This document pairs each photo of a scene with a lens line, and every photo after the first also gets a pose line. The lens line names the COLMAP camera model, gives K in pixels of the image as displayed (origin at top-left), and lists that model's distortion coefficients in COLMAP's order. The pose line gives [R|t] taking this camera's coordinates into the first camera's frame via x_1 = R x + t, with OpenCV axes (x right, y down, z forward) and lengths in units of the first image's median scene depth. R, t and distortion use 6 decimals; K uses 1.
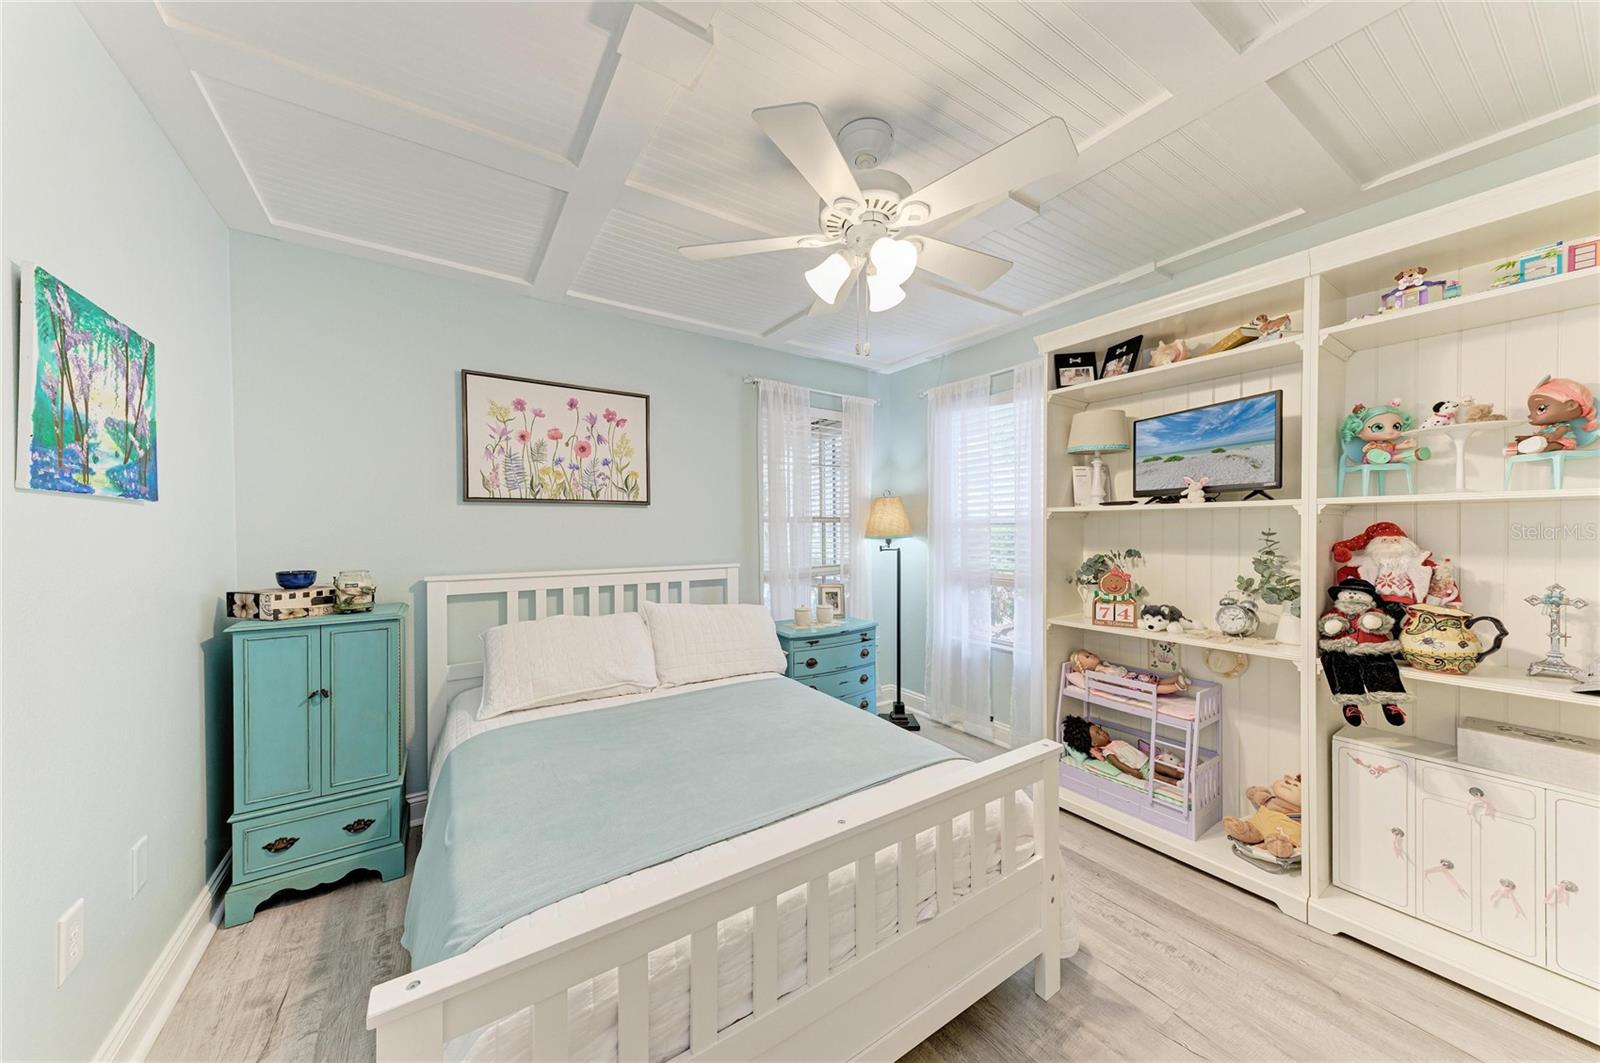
lens RADIAL K [[537.4, 0, 806.0], [0, 537.4, 531.2], [0, 0, 1]] dist [0.020839, -0.003341]
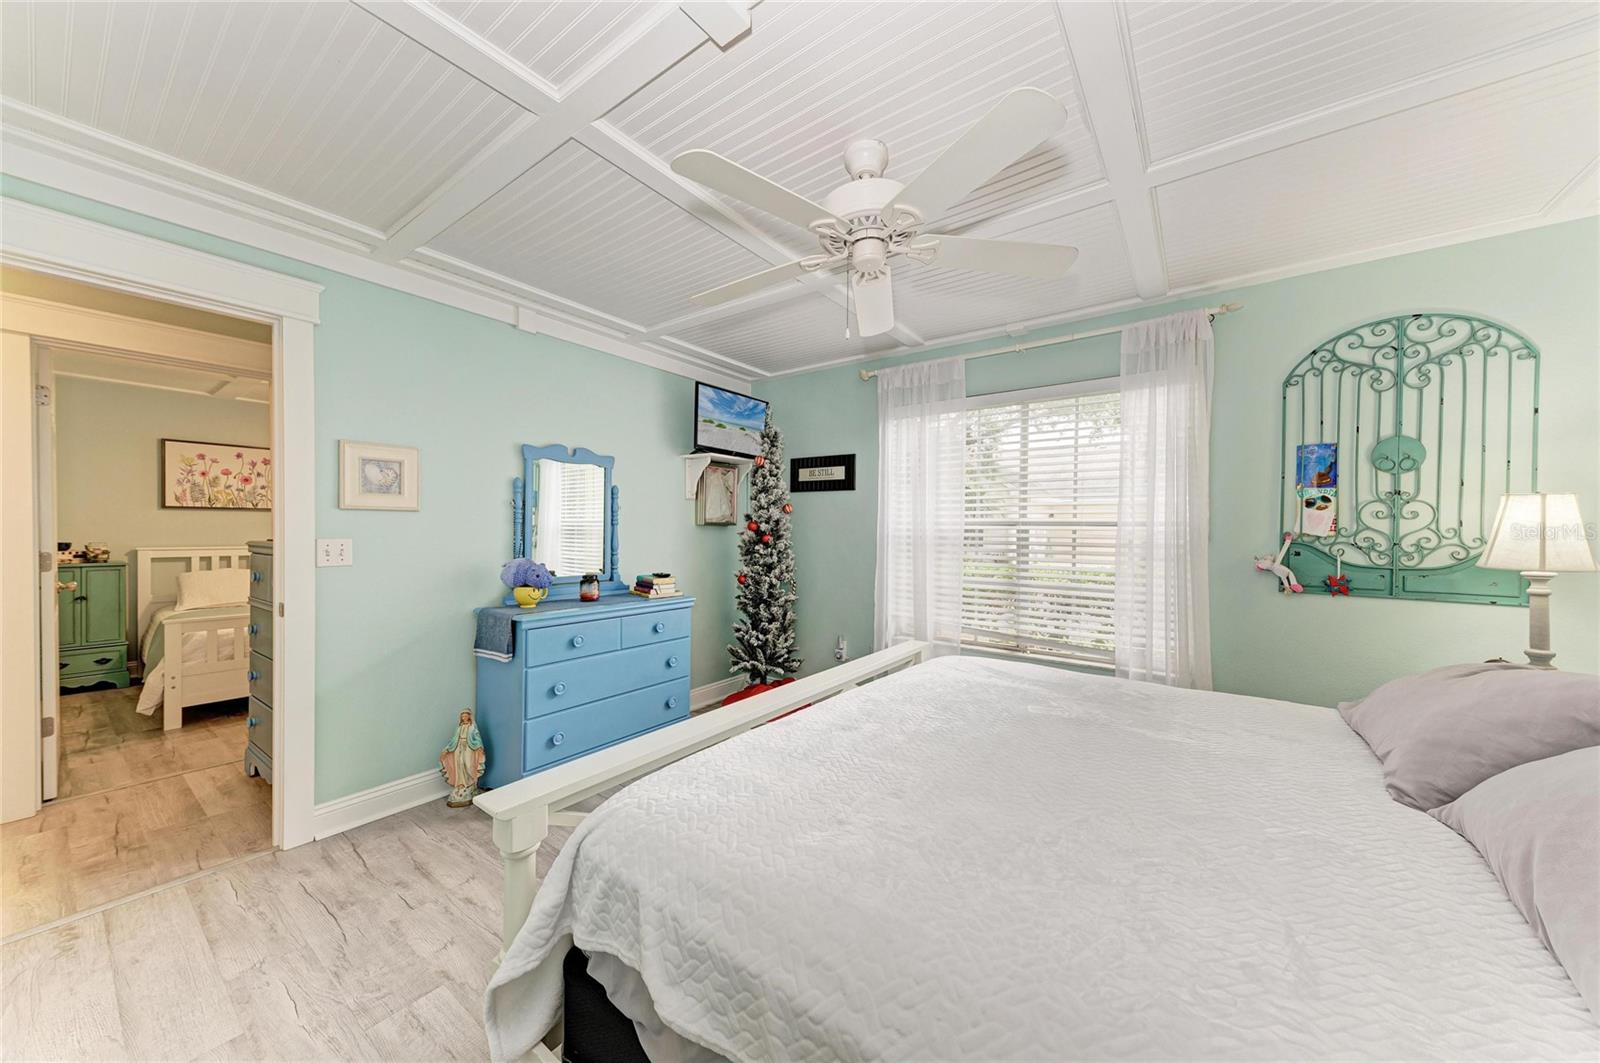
lens RADIAL K [[548.1, 0, 801.3], [0, 548.1, 535.6], [0, 0, 1]] dist [0.002826, -0.000170]
pose [[0.939279, 0.009808, 0.343014, 0.774088], [-0.012035, 0.999918, 0.004366, 0.004645], [-0.342943, -0.008229, 0.939320, -1.509052]]
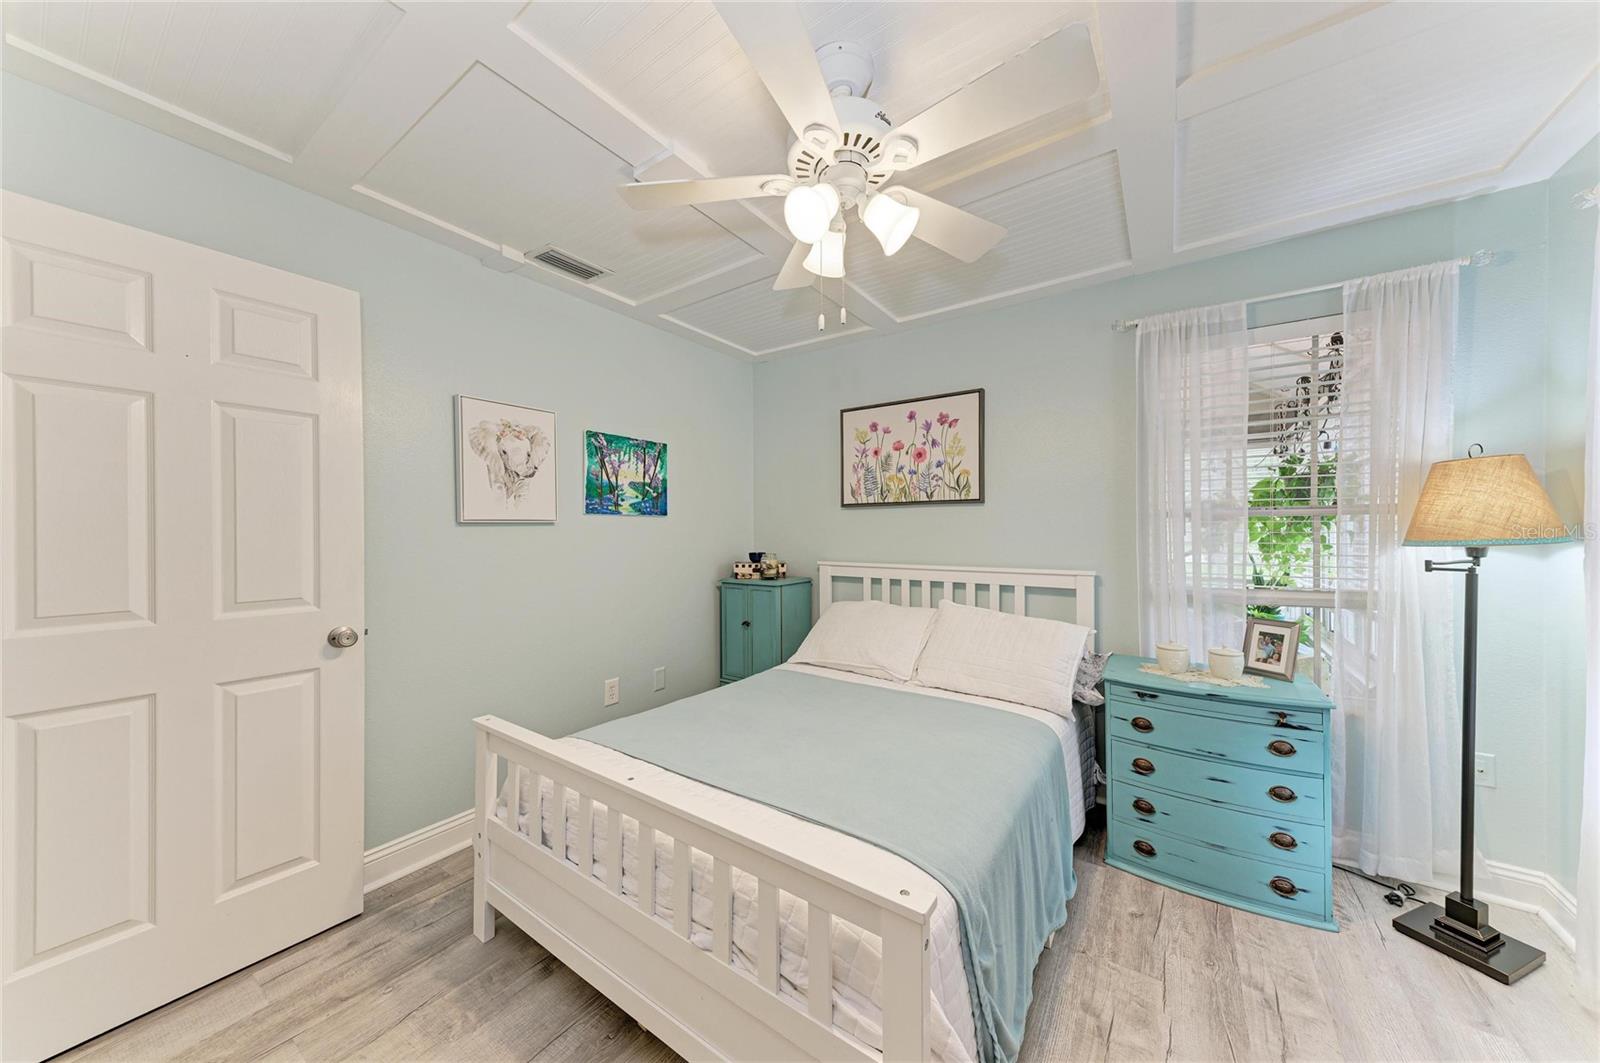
lens RADIAL K [[537.4, 0, 797.7], [0, 537.4, 534.4], [0, 0, 1]] dist [0.020839, -0.003341]
pose [[0.363707, 0.011580, -0.931441, 0.563053], [-0.000845, 0.999926, 0.012101, -0.003736], [0.931513, -0.003614, 0.363690, 0.399473]]
